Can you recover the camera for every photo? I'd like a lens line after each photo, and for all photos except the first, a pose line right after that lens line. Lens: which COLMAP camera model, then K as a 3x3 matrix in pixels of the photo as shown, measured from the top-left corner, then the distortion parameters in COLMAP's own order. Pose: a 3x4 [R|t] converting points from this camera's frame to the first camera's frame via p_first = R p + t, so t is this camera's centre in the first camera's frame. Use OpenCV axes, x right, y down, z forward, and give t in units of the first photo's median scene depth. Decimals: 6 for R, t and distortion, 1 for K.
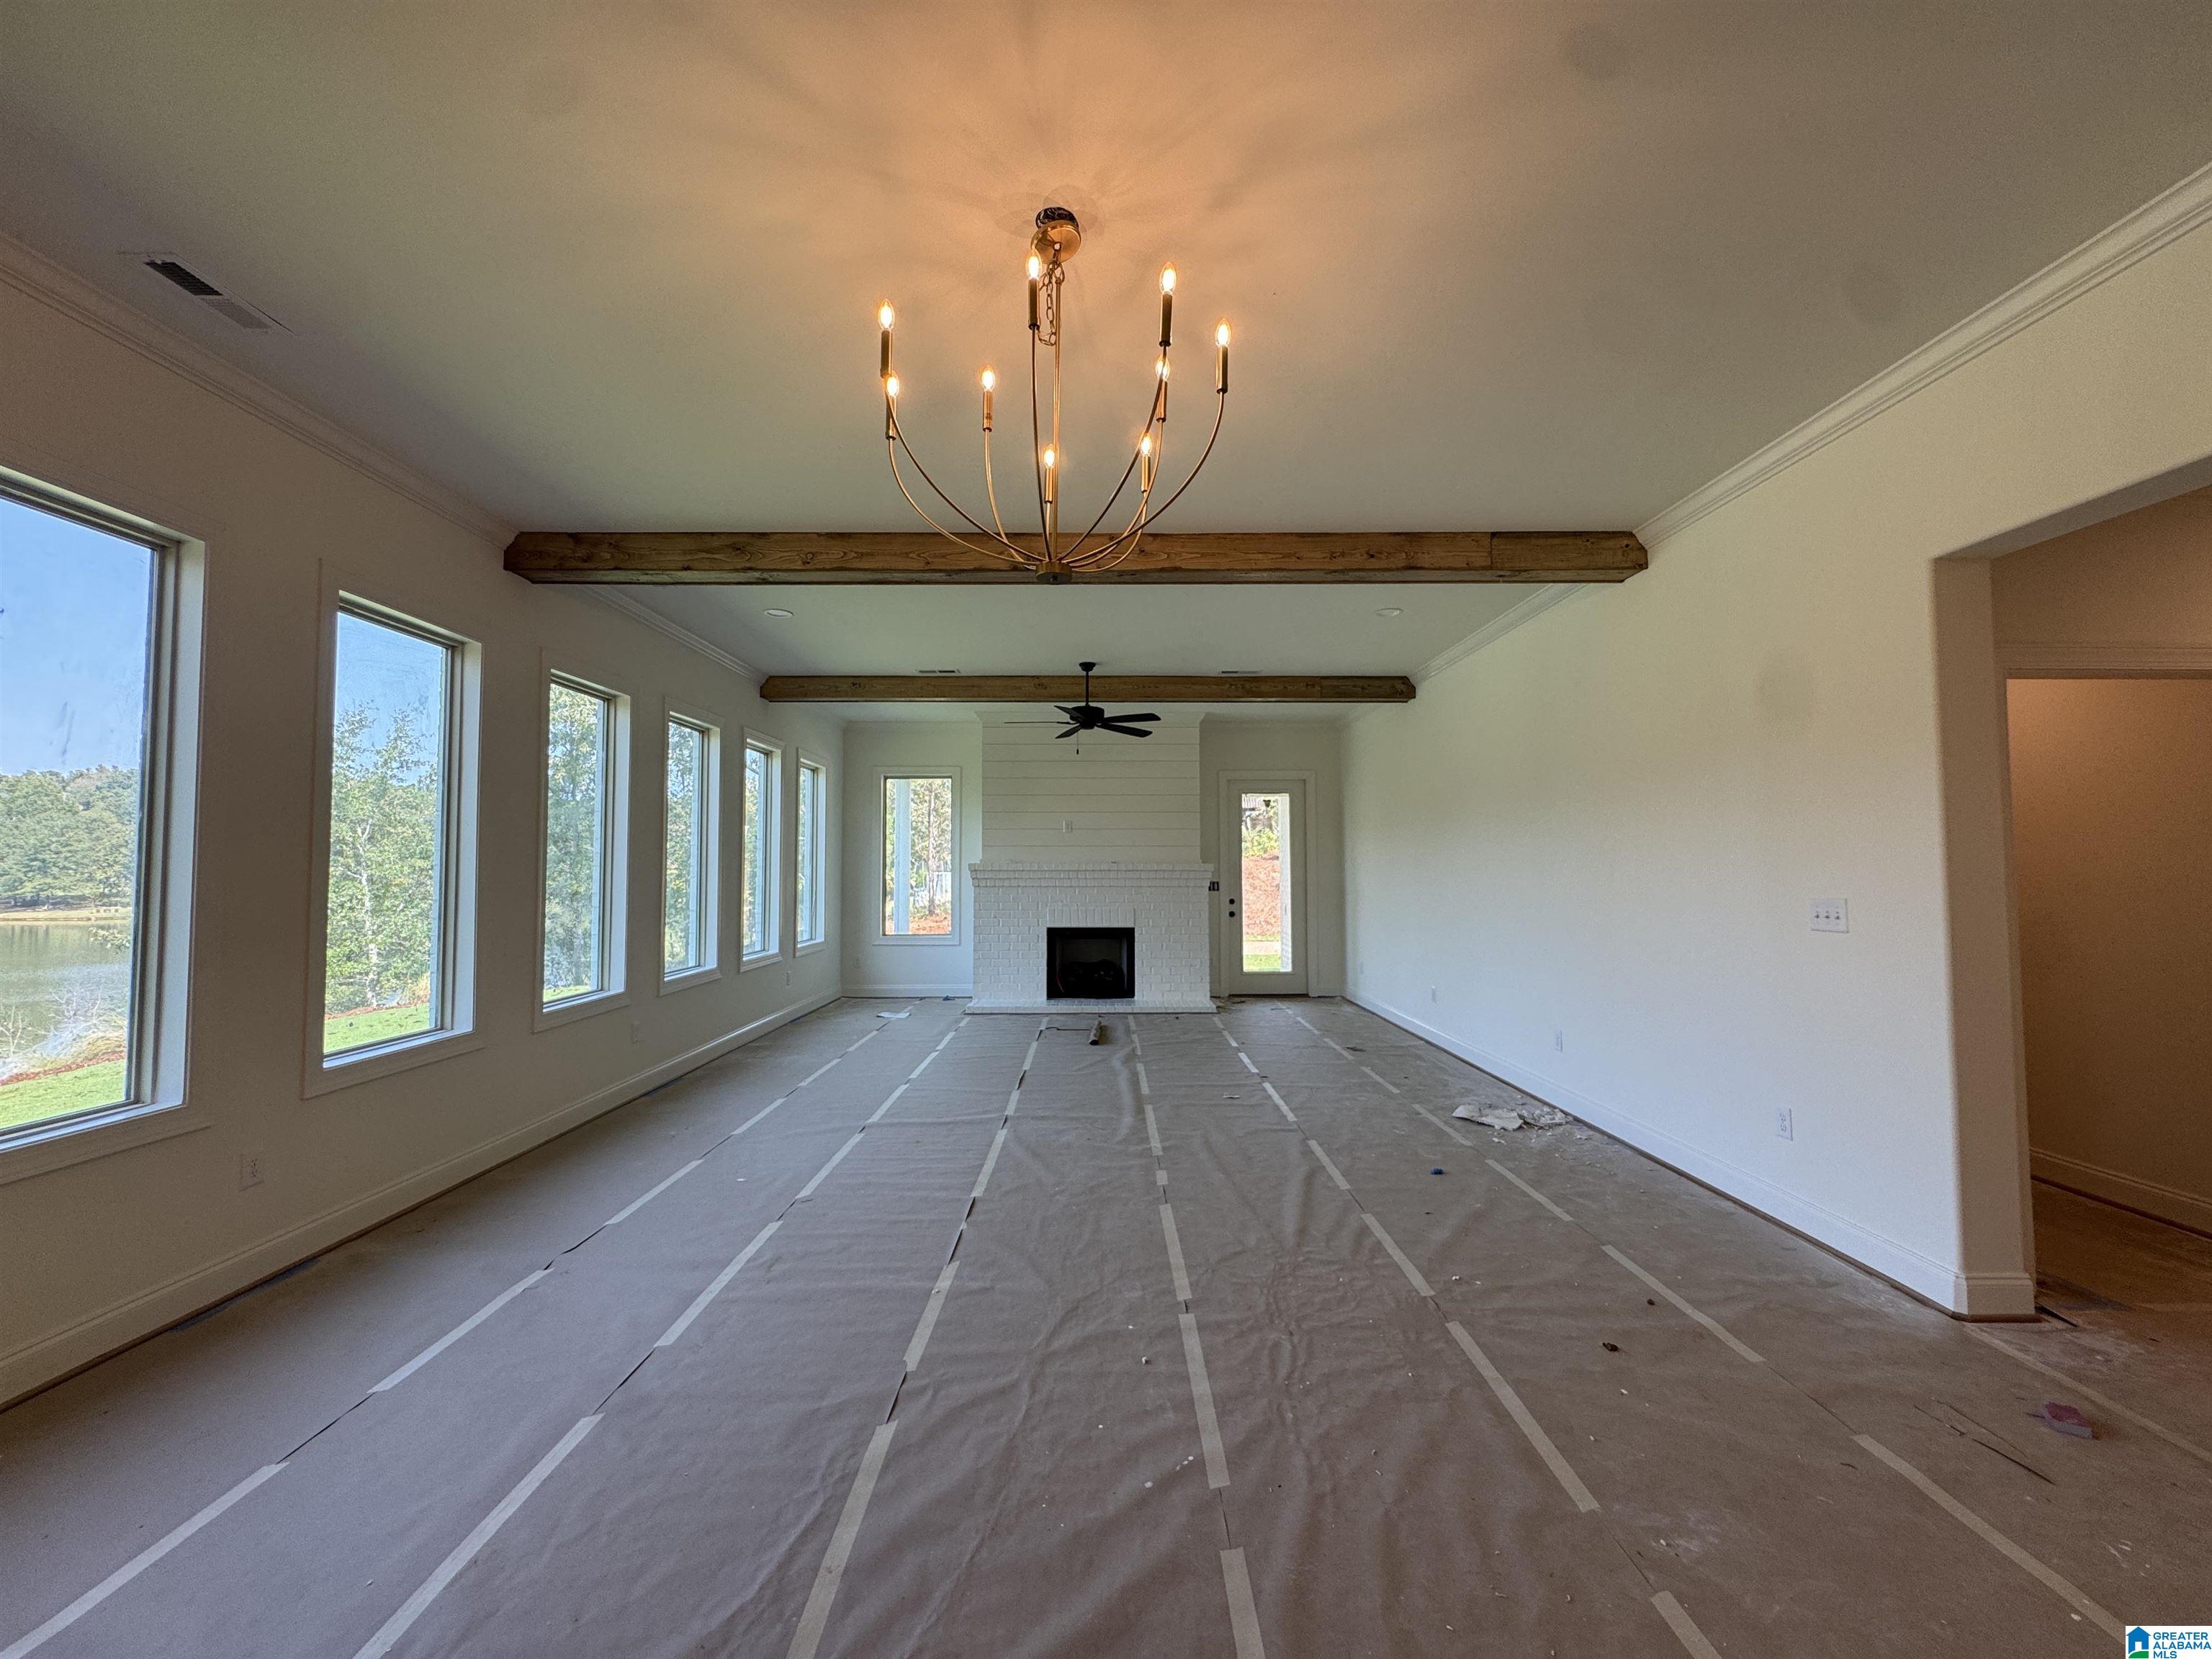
lens RADIAL K [[888.5, 0, 1107.7], [0, 888.5, 832.6], [0, 0, 1]] dist [-0.001565, 0.000228]
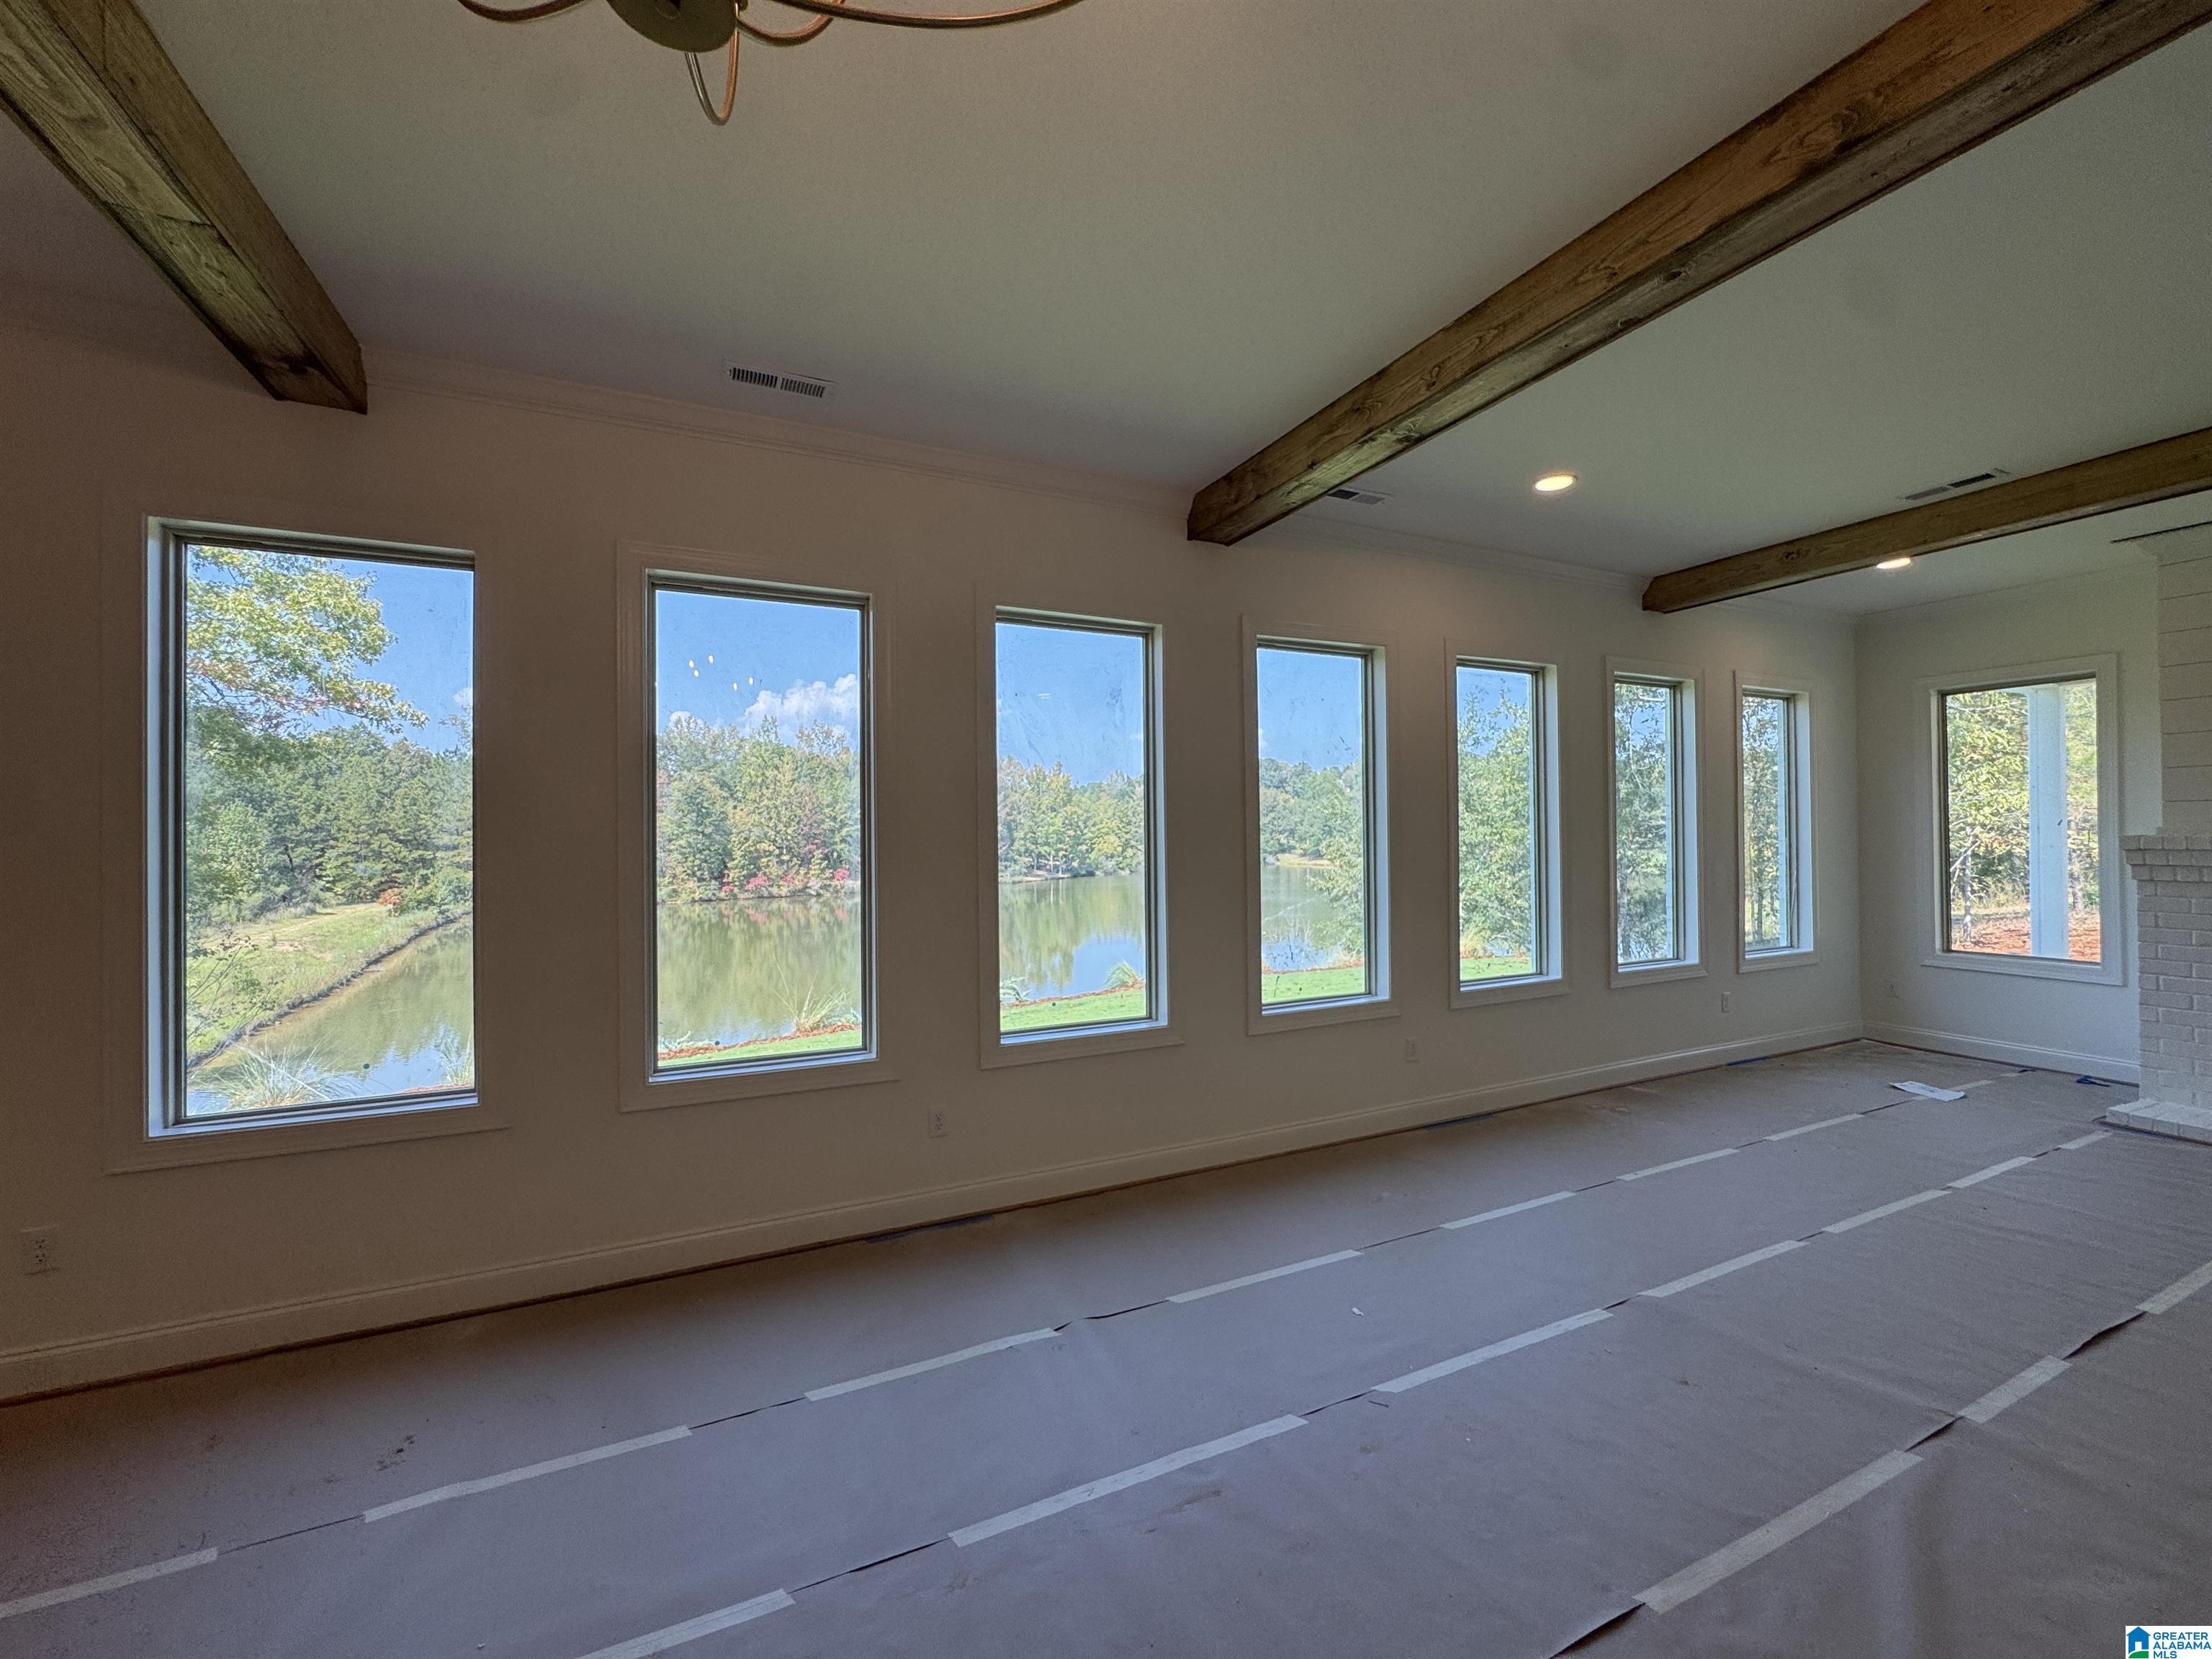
lens RADIAL K [[888.5, 0, 1107.7], [0, 888.5, 832.6], [0, 0, 1]] dist [-0.001565, 0.000228]
pose [[0.419375, -0.001584, -0.907812, 0.131983], [0.047759, 0.998652, 0.020320, -0.010577], [0.906556, -0.051878, 0.418886, 0.499966]]
